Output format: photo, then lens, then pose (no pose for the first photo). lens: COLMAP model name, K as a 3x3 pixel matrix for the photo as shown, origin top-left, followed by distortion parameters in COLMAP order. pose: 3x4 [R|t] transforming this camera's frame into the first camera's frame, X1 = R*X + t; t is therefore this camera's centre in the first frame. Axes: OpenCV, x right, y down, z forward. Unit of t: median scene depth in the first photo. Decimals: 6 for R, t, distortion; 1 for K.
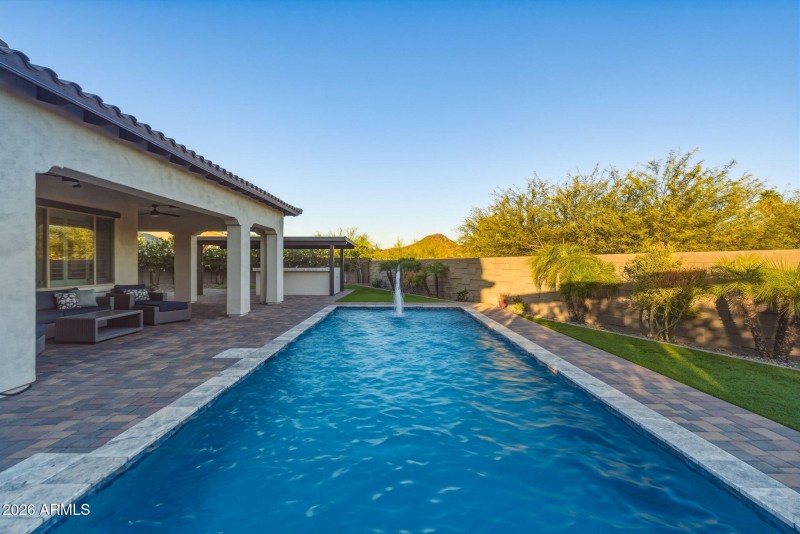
lens RADIAL K [[364.6, 0, 396.4], [0, 364.6, 264.6], [0, 0, 1]] dist [-0.002175, 0.003696]
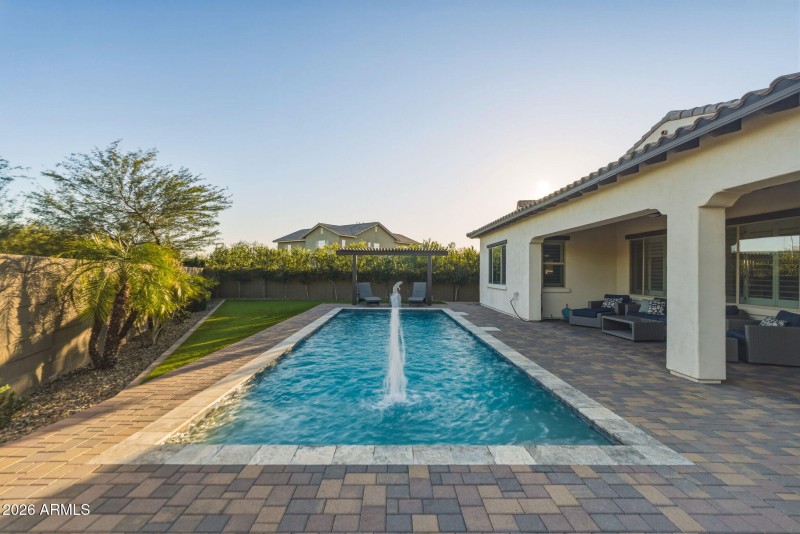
lens RADIAL K [[364.6, 0, 397.5], [0, 364.6, 269.9], [0, 0, 1]] dist [-0.002175, 0.003696]
pose [[-0.998466, -0.012595, -0.053912, 0.037052], [-0.012432, 0.999917, -0.003342, -0.012447], [0.053949, -0.002667, -0.998540, 1.489935]]
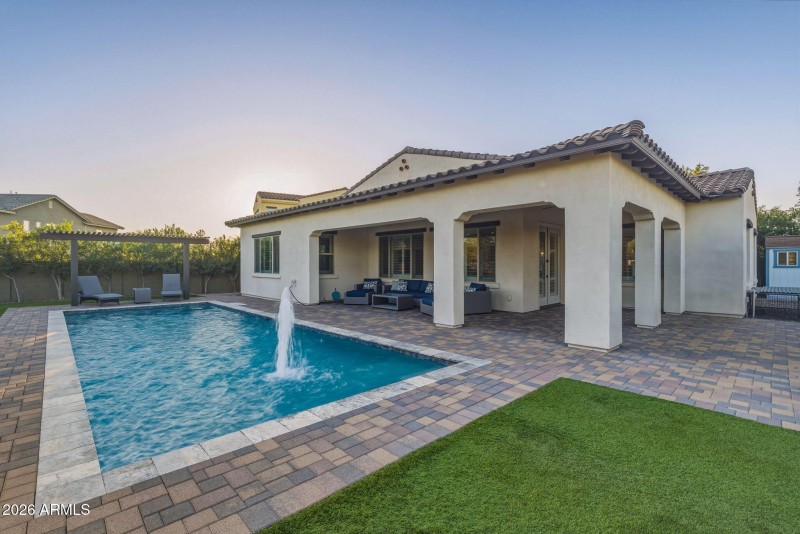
lens RADIAL K [[364.6, 0, 399.2], [0, 364.6, 261.8], [0, 0, 1]] dist [-0.002175, 0.003696]
pose [[-0.694639, -0.008467, -0.719308, 0.261425], [-0.005852, 0.999964, -0.006119, -0.006219], [0.719334, -0.000041, -0.694664, 1.488090]]
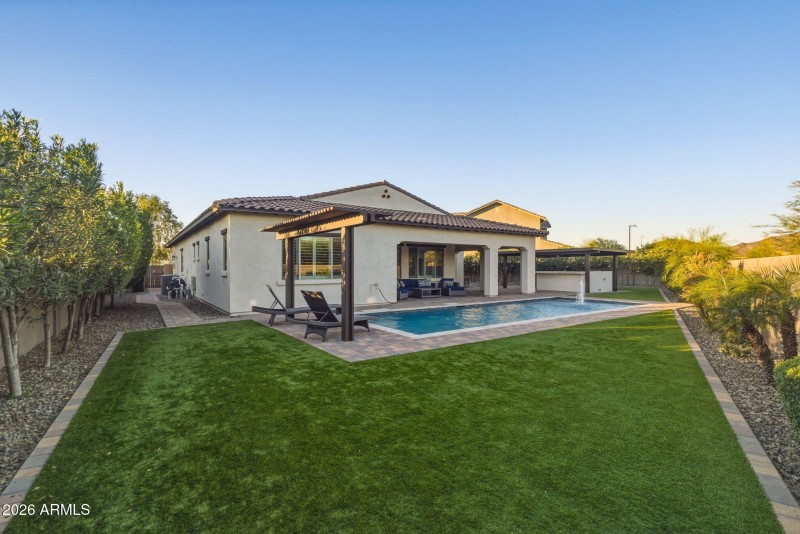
lens RADIAL K [[364.6, 0, 398.0], [0, 364.6, 267.9], [0, 0, 1]] dist [-0.002175, 0.003696]
pose [[0.604246, 0.005306, -0.796780, 0.779654], [-0.004531, 0.999985, 0.003222, -0.007735], [0.796785, 0.001664, 0.604261, -0.490715]]
